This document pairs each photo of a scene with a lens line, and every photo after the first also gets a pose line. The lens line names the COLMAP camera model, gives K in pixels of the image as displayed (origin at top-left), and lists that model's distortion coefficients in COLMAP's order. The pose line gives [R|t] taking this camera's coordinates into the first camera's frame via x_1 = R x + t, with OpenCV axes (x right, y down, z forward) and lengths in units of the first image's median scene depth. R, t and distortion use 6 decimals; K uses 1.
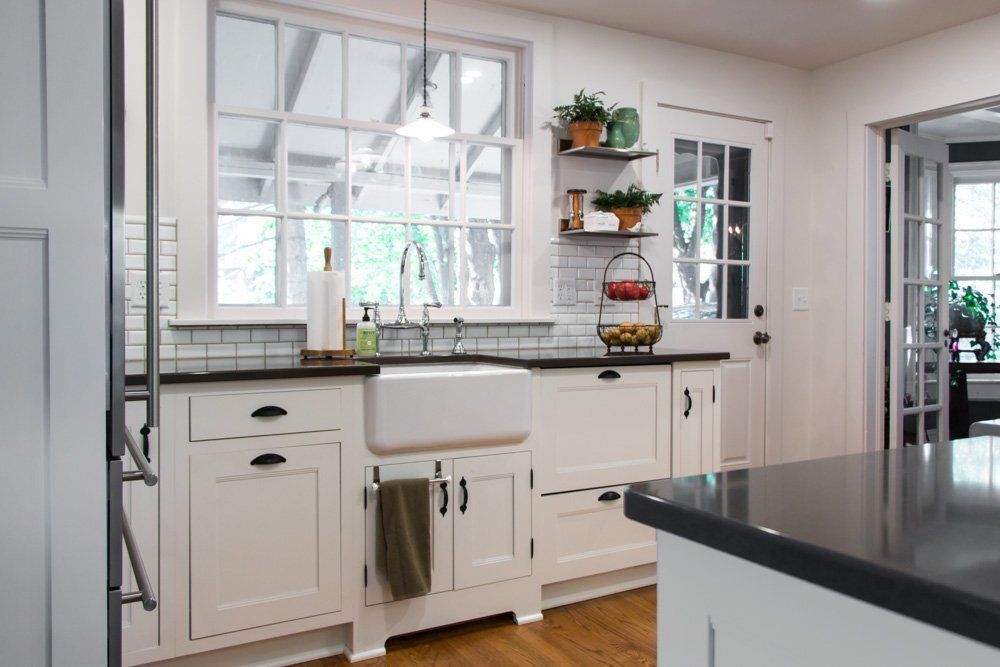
lens RADIAL K [[797.8, 0, 500.7], [0, 797.8, 314.0], [0, 0, 1]] dist [-0.001251, -0.000946]
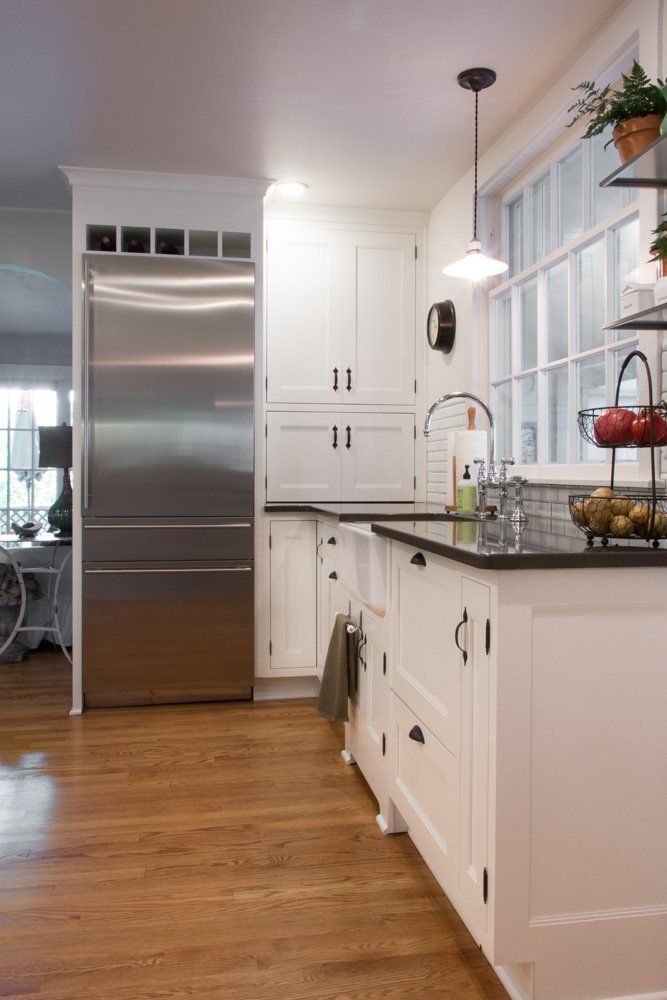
lens RADIAL K [[828.4, 0, 336.0], [0, 828.4, 481.7], [0, 0, 1]] dist [0.000196, -0.001028]
pose [[-0.326351, 0.012349, -0.945168, 0.826073], [-0.008277, 0.999839, 0.015922, -0.001917], [0.945213, 0.013019, -0.326196, 1.145975]]
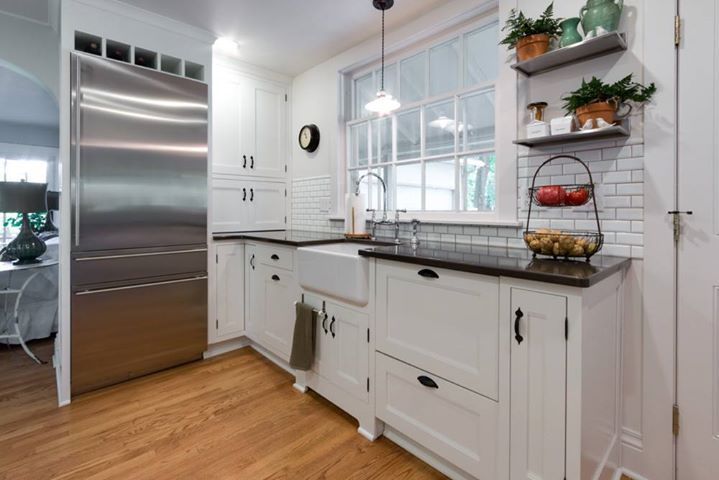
lens RADIAL K [[344.0, 0, 360.0], [0, 344.0, 209.8], [0, 0, 1]] dist [0.001232, -0.000269]
pose [[0.241563, 0.002152, -0.970383, 0.574623], [-0.006766, 0.999977, 0.000533, -0.012930], [0.970362, 0.006437, 0.241572, 0.775926]]
